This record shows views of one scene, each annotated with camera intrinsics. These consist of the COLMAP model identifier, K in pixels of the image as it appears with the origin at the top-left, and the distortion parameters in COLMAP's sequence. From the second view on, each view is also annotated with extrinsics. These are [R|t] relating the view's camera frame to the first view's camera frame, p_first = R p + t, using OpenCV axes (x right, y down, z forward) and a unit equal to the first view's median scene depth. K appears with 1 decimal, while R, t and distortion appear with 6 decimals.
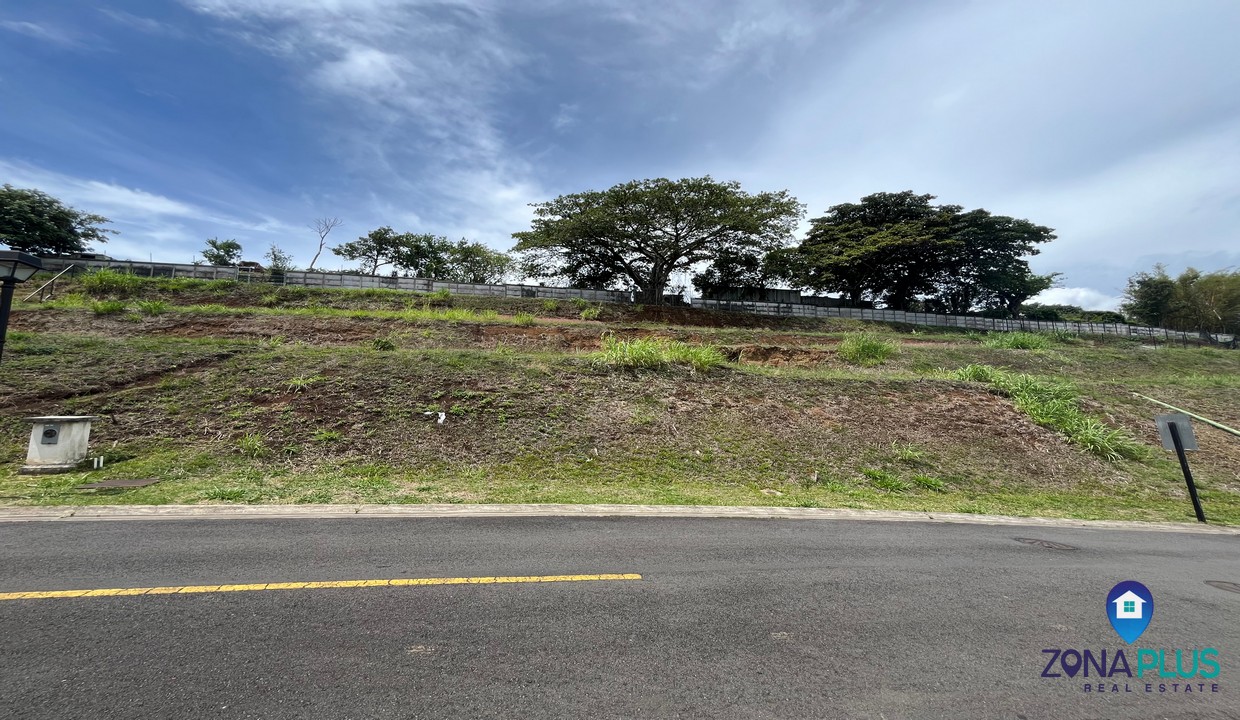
lens RADIAL K [[500.5, 0, 619.8], [0, 500.5, 338.1], [0, 0, 1]] dist [-0.002085, -0.000256]
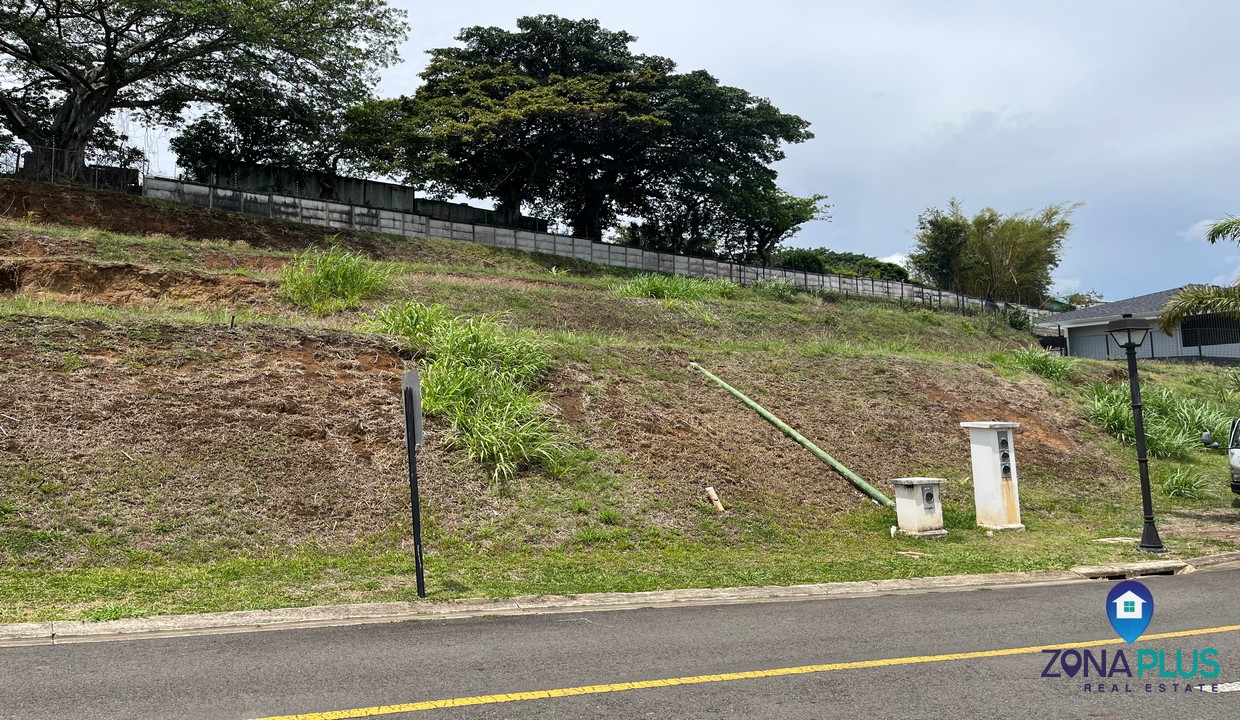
lens RADIAL K [[947.8, 0, 619.9], [0, 947.8, 344.1], [0, 0, 1]] dist [0.030812, -0.003720]
pose [[0.903515, 0.019409, 0.428116, 0.156920], [-0.043218, 0.998008, 0.045962, 0.013672], [-0.426371, -0.060030, 0.902554, 0.017396]]
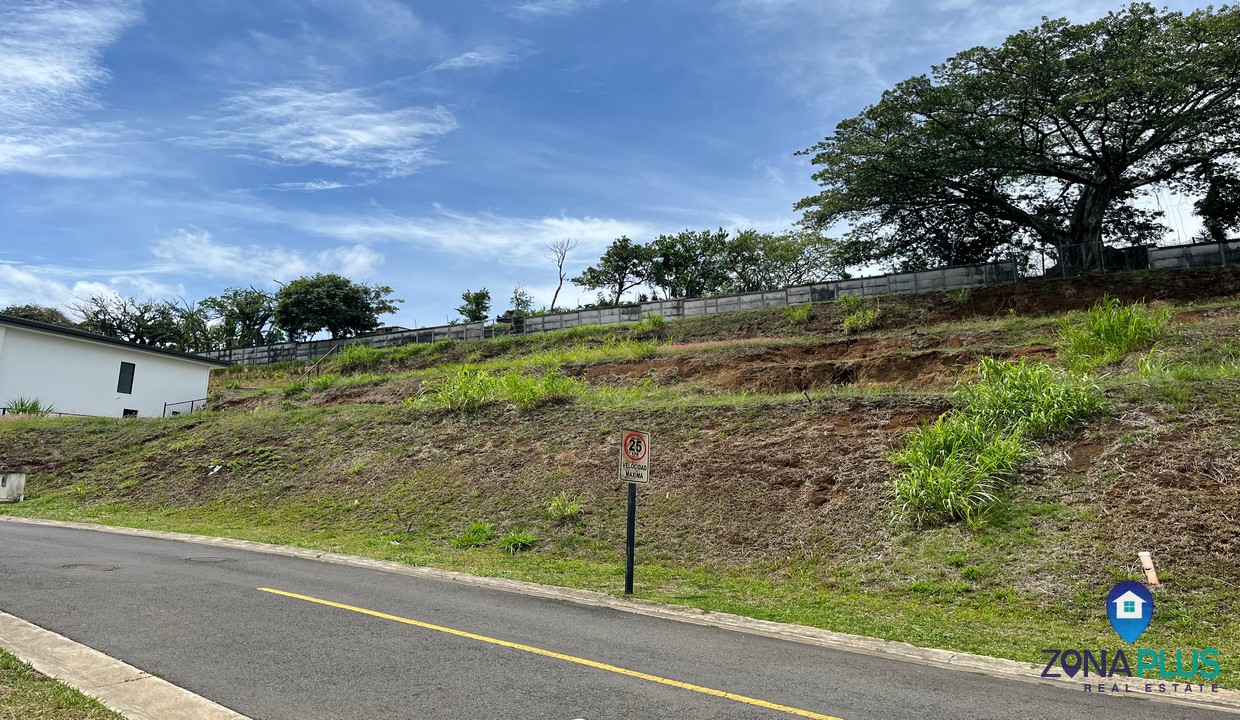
lens RADIAL K [[909.1, 0, 620.0], [0, 909.1, 360.0], [0, 0, 1]] dist [0.030345, -0.002143]
pose [[0.735760, -0.107442, -0.668665, 0.329562], [0.096402, 0.993897, -0.053626, 0.021342], [0.670346, -0.025005, 0.741627, 0.016599]]
